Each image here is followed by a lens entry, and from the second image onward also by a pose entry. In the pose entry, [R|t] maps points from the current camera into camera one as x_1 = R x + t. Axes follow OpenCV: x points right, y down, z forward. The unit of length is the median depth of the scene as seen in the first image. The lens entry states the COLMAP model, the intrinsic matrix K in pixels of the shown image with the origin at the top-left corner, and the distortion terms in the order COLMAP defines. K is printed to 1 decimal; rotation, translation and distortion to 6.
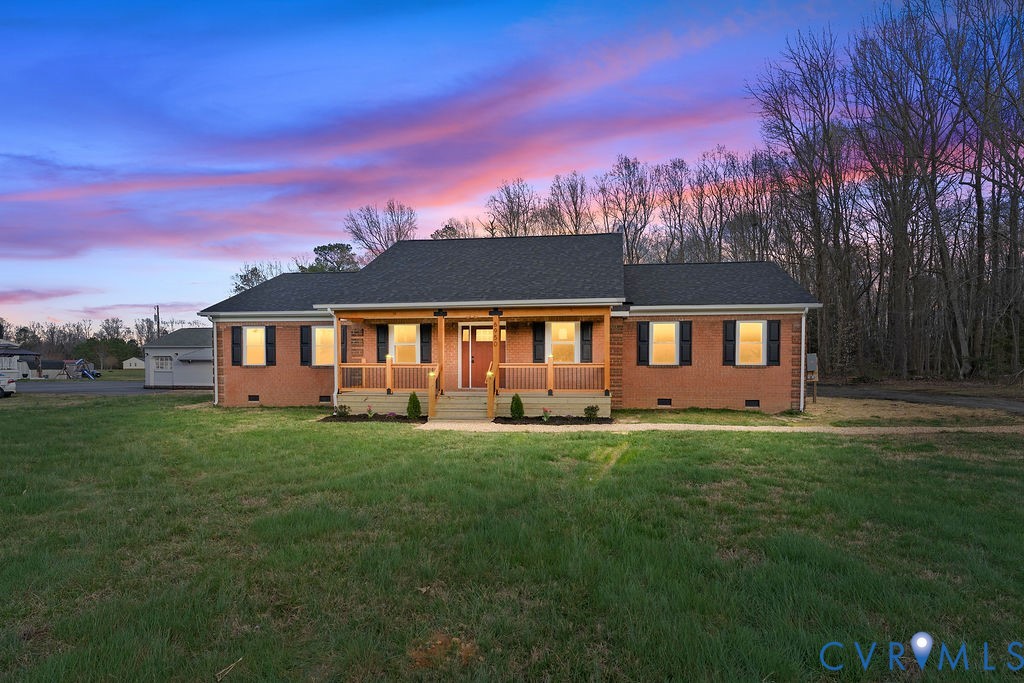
lens RADIAL K [[459.1, 0, 512.4], [0, 459.1, 339.7], [0, 0, 1]] dist [-0.022696, -0.000014]
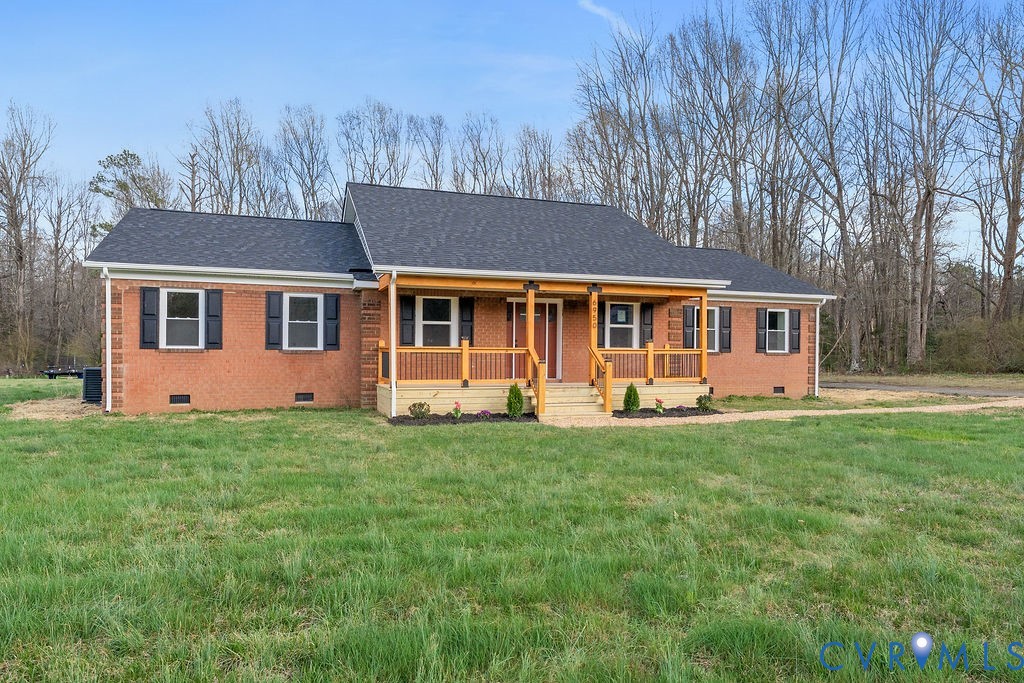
lens RADIAL K [[557.0, 0, 512.4], [0, 557.0, 340.8], [0, 0, 1]] dist [-0.006885, -0.000609]
pose [[0.916219, 0.014110, 0.400429, -0.524720], [-0.028554, 0.999138, 0.030129, 0.008837], [-0.399659, -0.039039, 0.915832, 0.100455]]
